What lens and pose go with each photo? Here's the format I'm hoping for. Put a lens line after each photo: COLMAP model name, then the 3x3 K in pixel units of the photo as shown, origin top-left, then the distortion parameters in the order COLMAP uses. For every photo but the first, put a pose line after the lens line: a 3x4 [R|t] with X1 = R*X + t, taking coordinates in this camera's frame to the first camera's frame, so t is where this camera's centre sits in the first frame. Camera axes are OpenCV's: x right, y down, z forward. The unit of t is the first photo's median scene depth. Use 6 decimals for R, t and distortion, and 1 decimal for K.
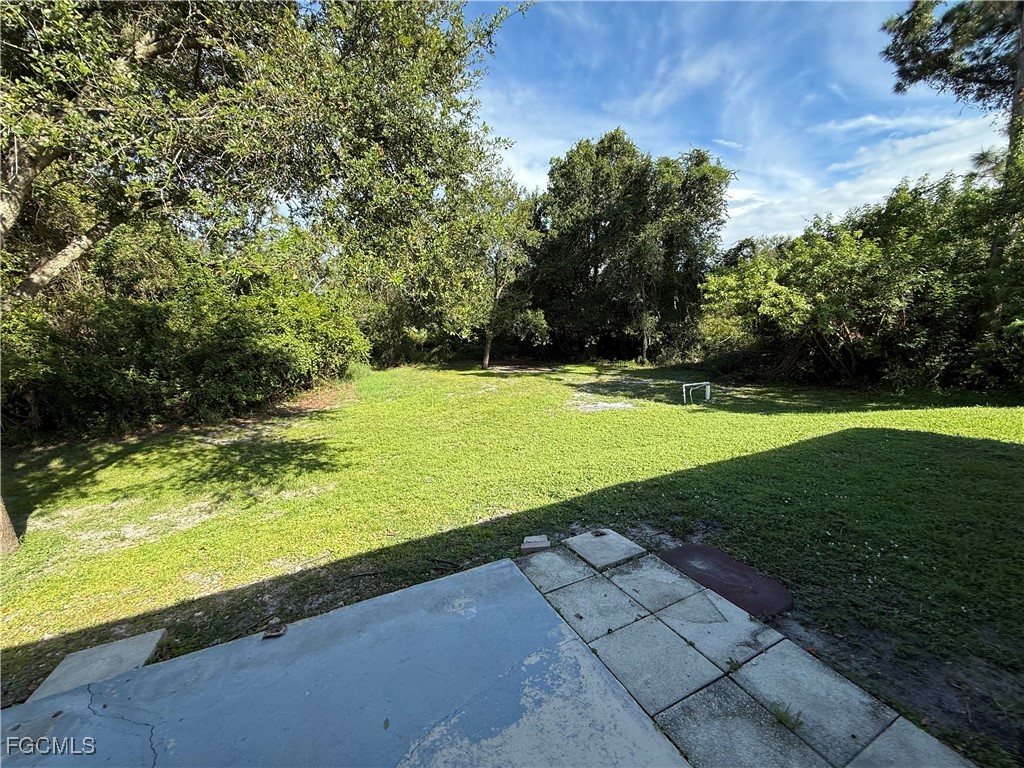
lens RADIAL K [[408.6, 0, 508.6], [0, 408.6, 385.0], [0, 0, 1]] dist [-0.000272, -0.000001]
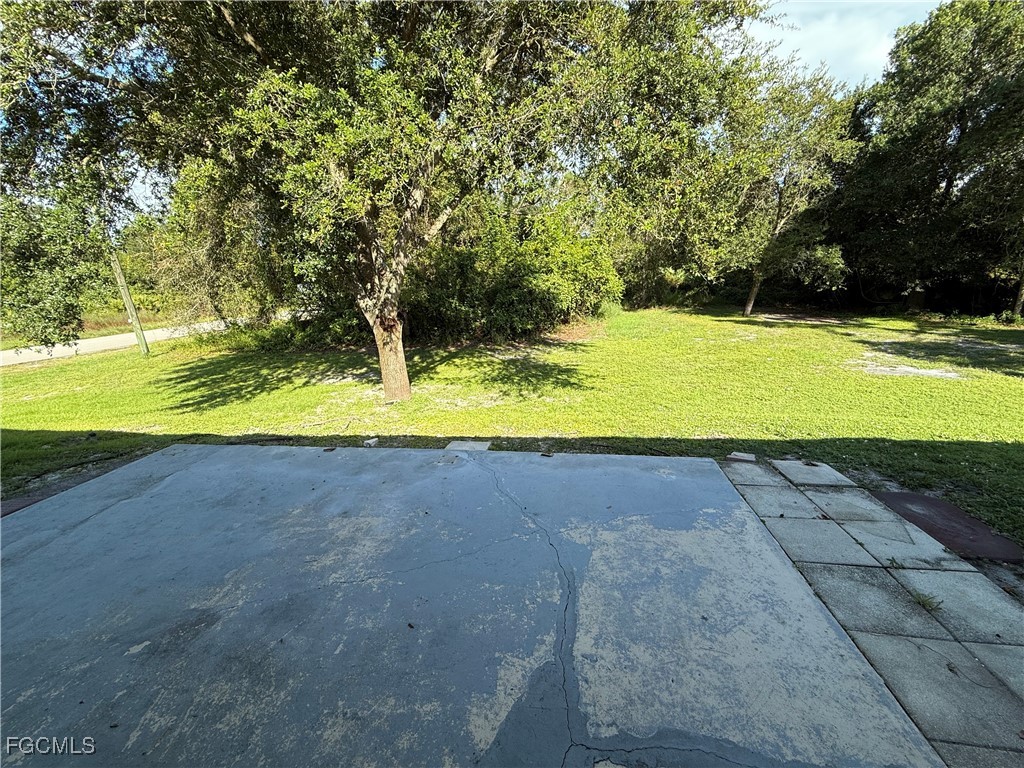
lens RADIAL K [[408.6, 0, 508.6], [0, 408.6, 385.0], [0, 0, 1]] dist [-0.000272, -0.000001]
pose [[0.829233, 0.152388, -0.537728, 0.023536], [-0.076915, 0.984072, 0.160268, 0.010250], [0.553586, -0.091540, 0.827746, -0.068153]]
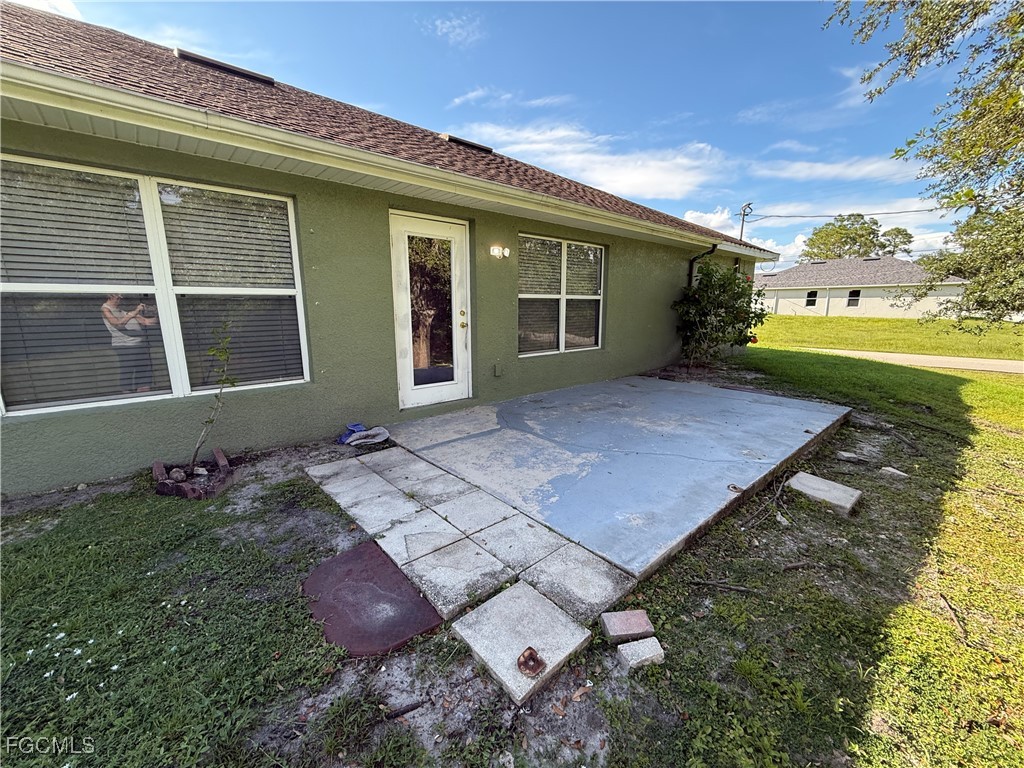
lens RADIAL K [[408.6, 0, 508.6], [0, 408.6, 385.0], [0, 0, 1]] dist [-0.000272, -0.000001]
pose [[-0.962952, 0.089209, -0.254490, 0.075375], [-0.001621, 0.941768, 0.336260, -0.029560], [0.269668, 0.324215, -0.906733, 0.292340]]
